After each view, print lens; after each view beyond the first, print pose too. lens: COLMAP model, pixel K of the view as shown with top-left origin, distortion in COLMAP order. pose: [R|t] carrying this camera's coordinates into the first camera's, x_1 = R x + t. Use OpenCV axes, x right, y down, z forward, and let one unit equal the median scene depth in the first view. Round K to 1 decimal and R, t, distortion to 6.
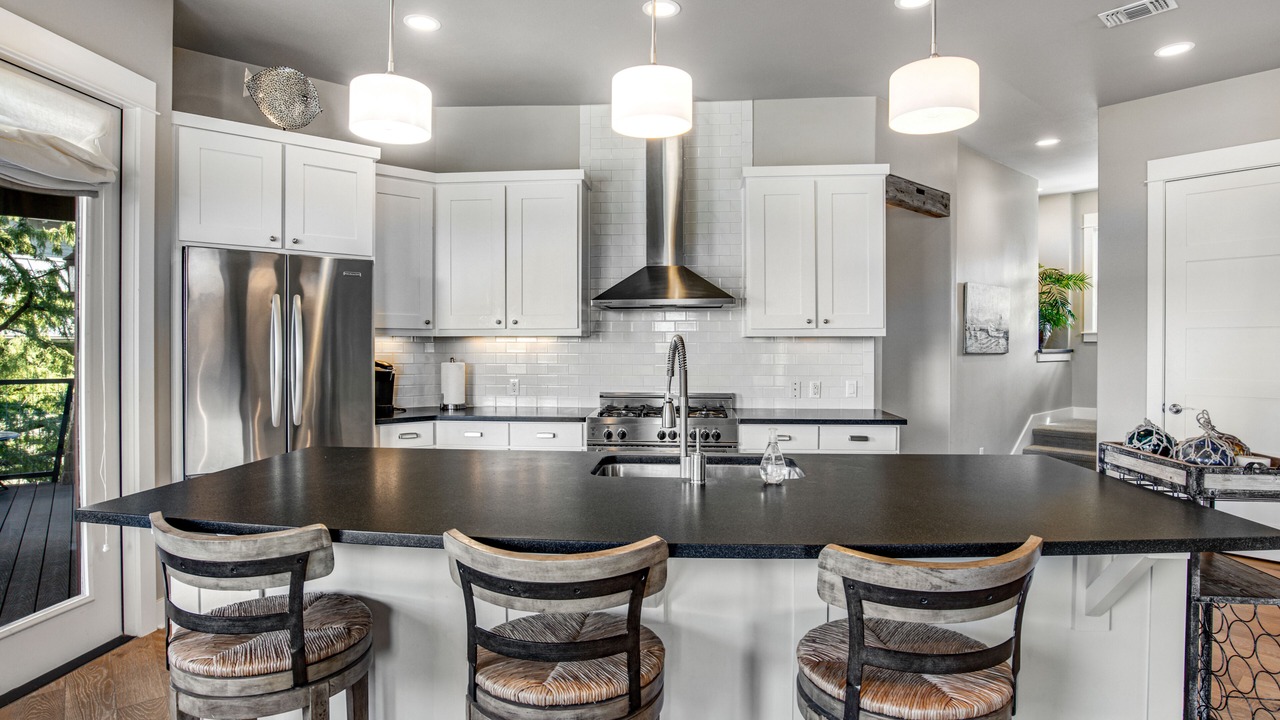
lens RADIAL K [[665.4, 0, 637.6], [0, 665.4, 355.5], [0, 0, 1]] dist [-0.023094, -0.000880]
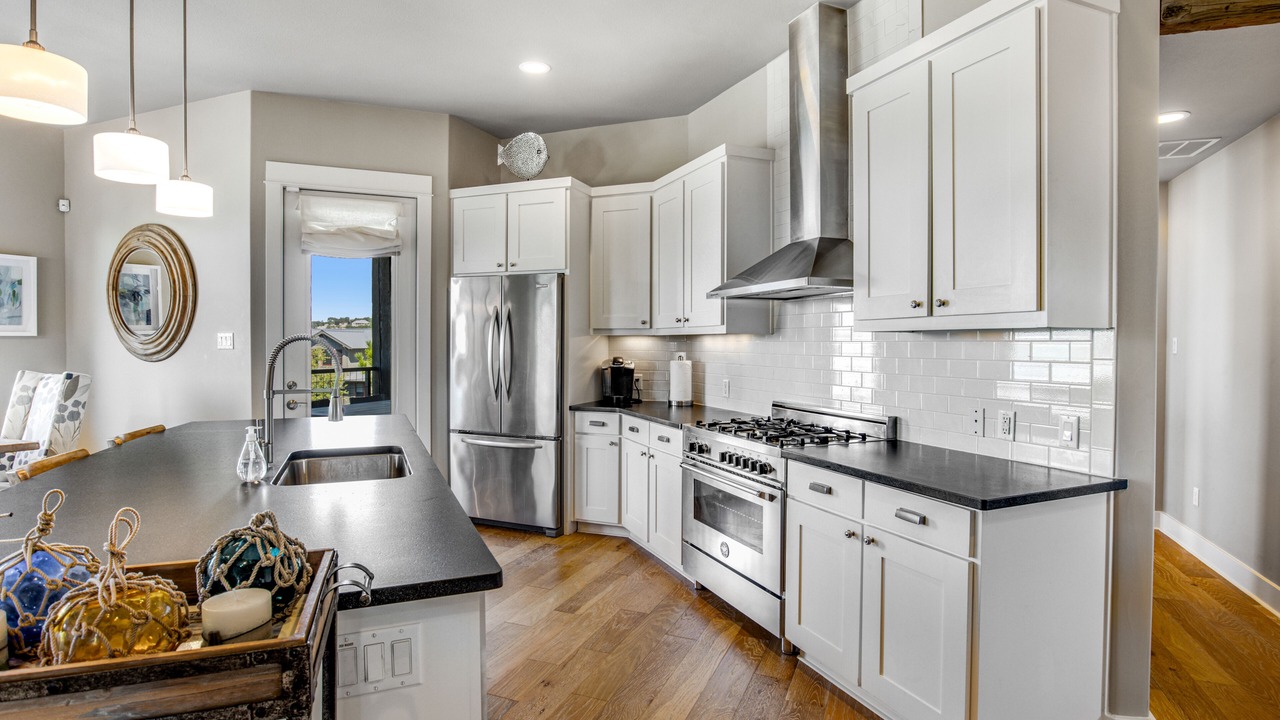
lens RADIAL K [[665.4, 0, 642.8], [0, 665.4, 354.6], [0, 0, 1]] dist [-0.023094, -0.000880]
pose [[0.472236, 0.016821, -0.881312, 0.642251], [-0.014607, 0.999830, 0.011257, -0.009840], [0.881351, 0.007557, 0.472401, 0.493226]]
